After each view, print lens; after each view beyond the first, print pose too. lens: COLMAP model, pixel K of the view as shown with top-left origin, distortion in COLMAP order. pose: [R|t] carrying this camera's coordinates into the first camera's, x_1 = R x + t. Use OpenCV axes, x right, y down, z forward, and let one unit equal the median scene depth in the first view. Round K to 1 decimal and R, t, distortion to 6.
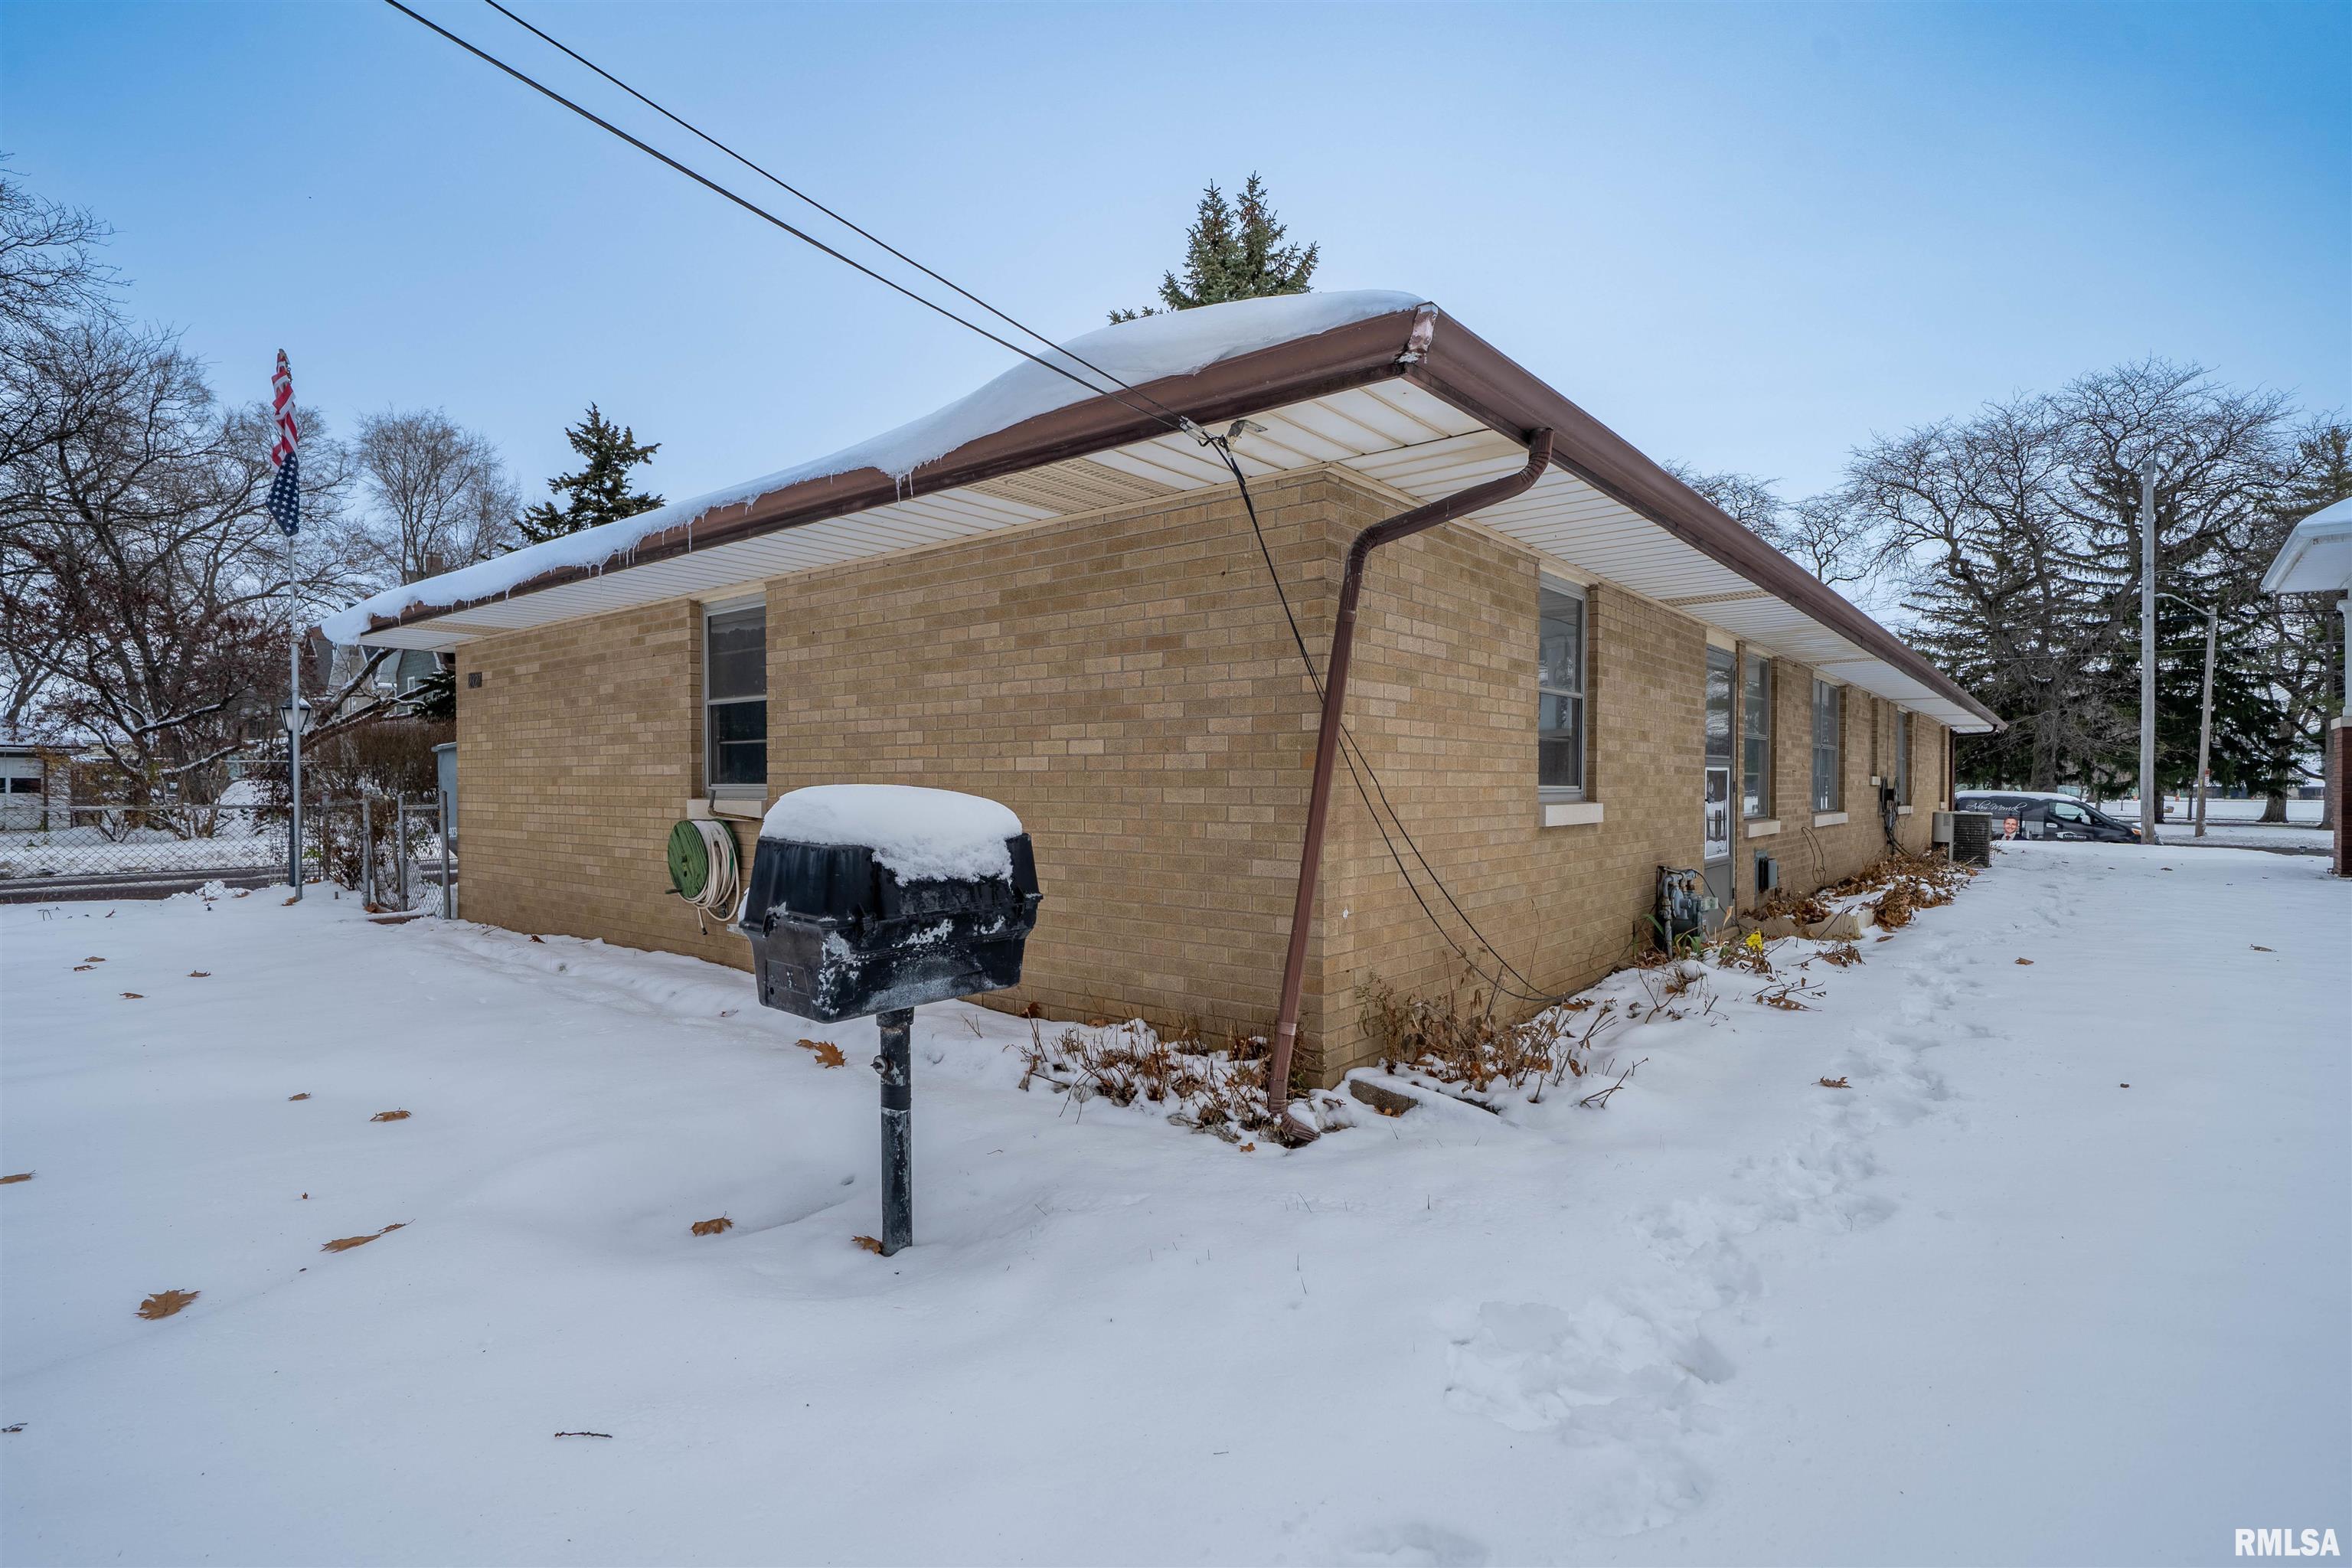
lens RADIAL K [[1141.5, 0, 1156.4], [0, 1141.5, 804.6], [0, 0, 1]] dist [0.008048, 0.000593]
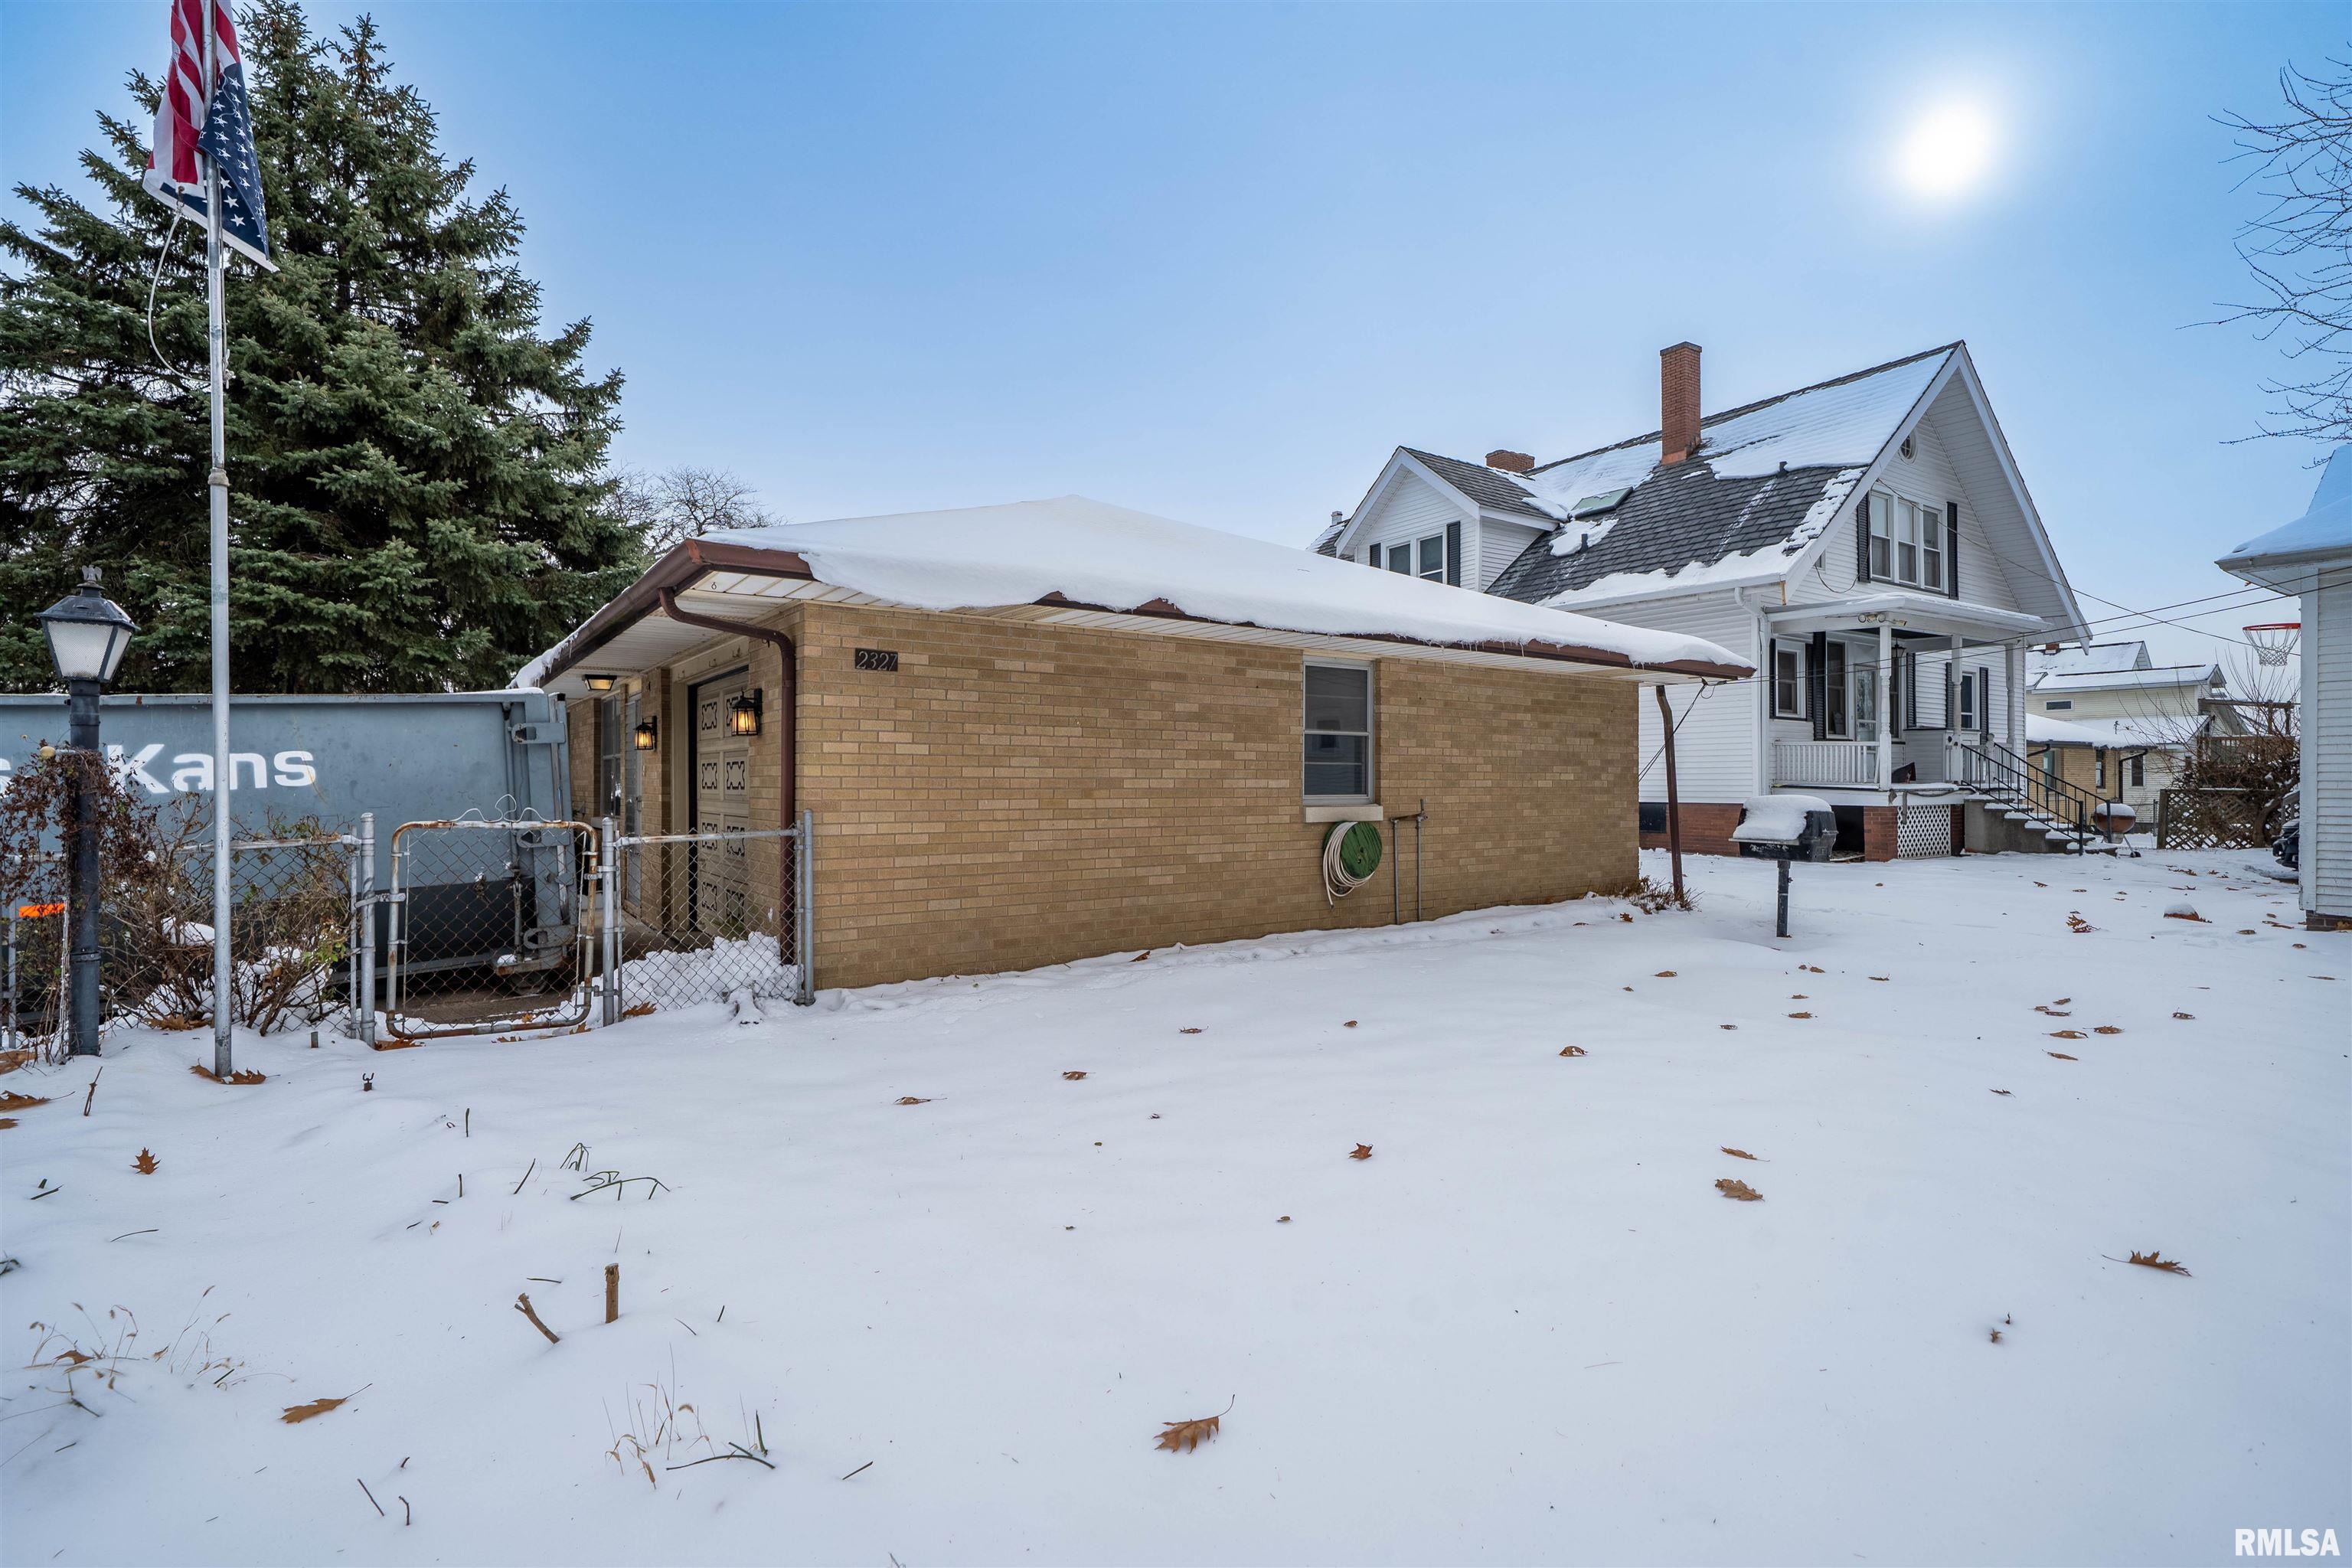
lens RADIAL K [[1141.5, 0, 1195.4], [0, 1141.5, 776.9], [0, 0, 1]] dist [0.008048, 0.000593]
pose [[0.235952, 0.005411, 0.971750, -2.307320], [0.016728, 0.999814, -0.009629, -0.038831], [-0.971621, 0.018528, 0.235817, 1.127968]]
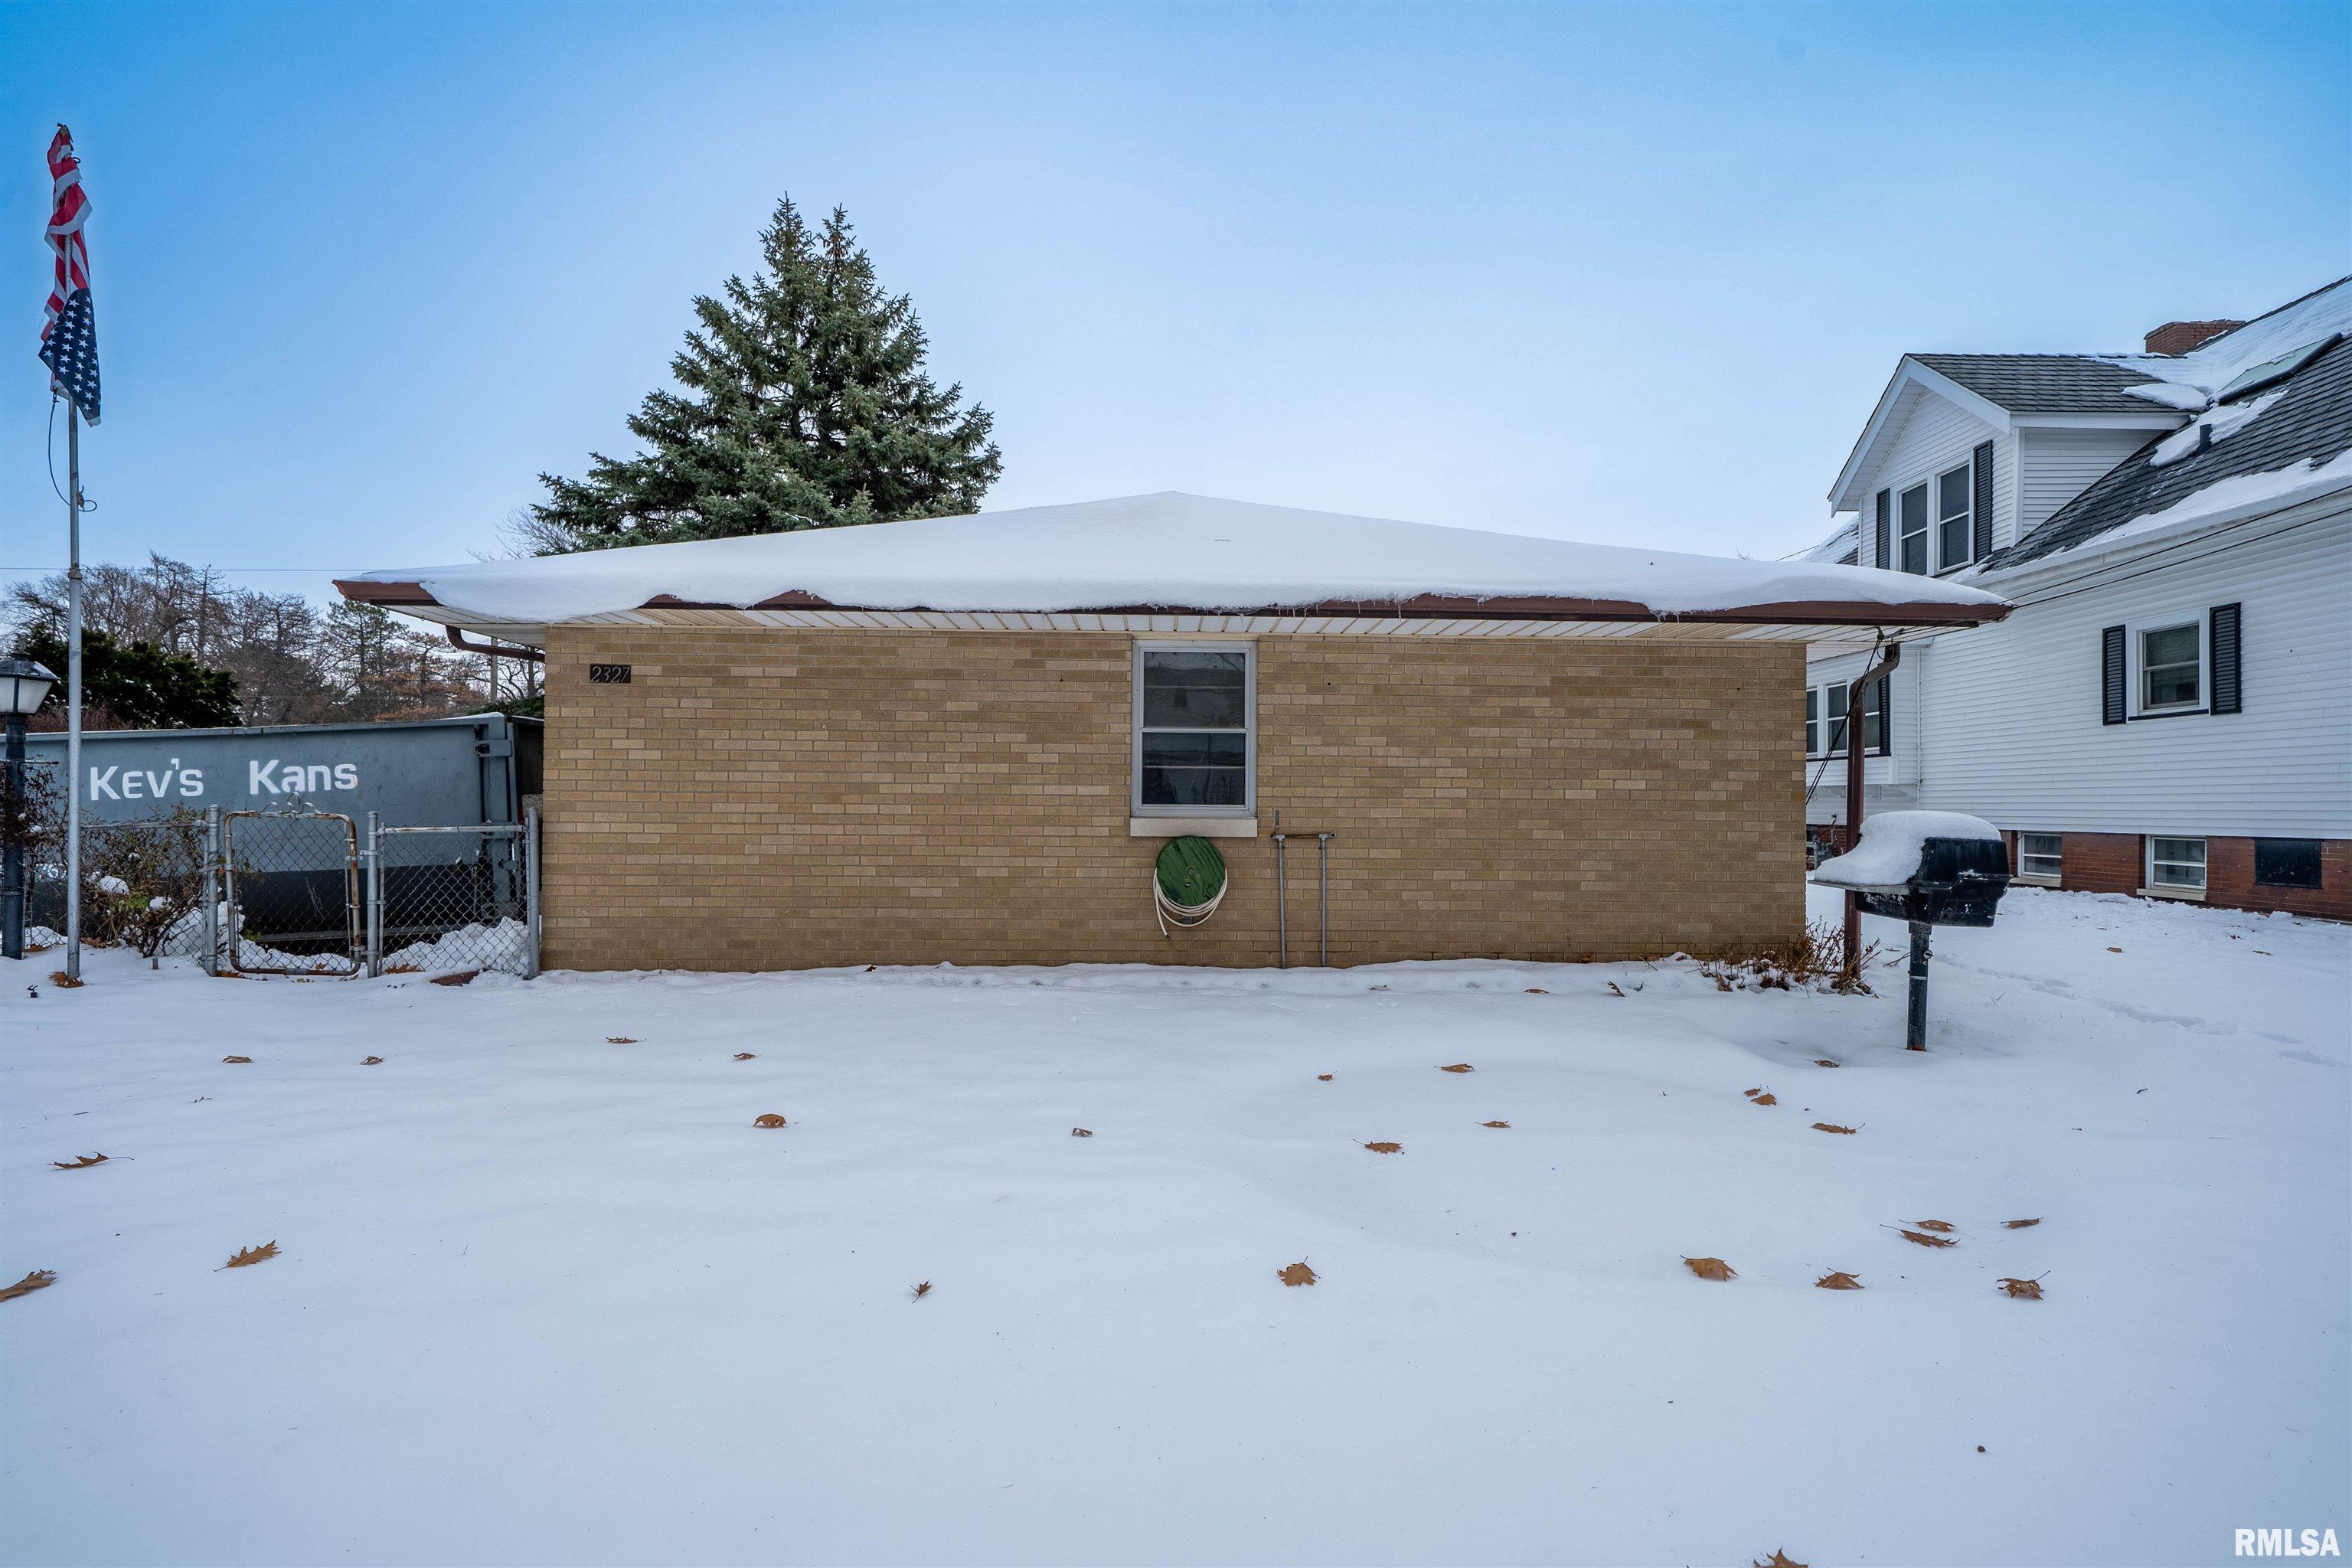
lens RADIAL K [[1141.5, 0, 1164.3], [0, 1141.5, 793.8], [0, 0, 1]] dist [0.008048, 0.000593]
pose [[0.754140, 0.014206, 0.656560, -1.510636], [0.003657, 0.999660, -0.025830, 0.000328], [-0.656703, 0.021881, 0.753832, 0.224136]]
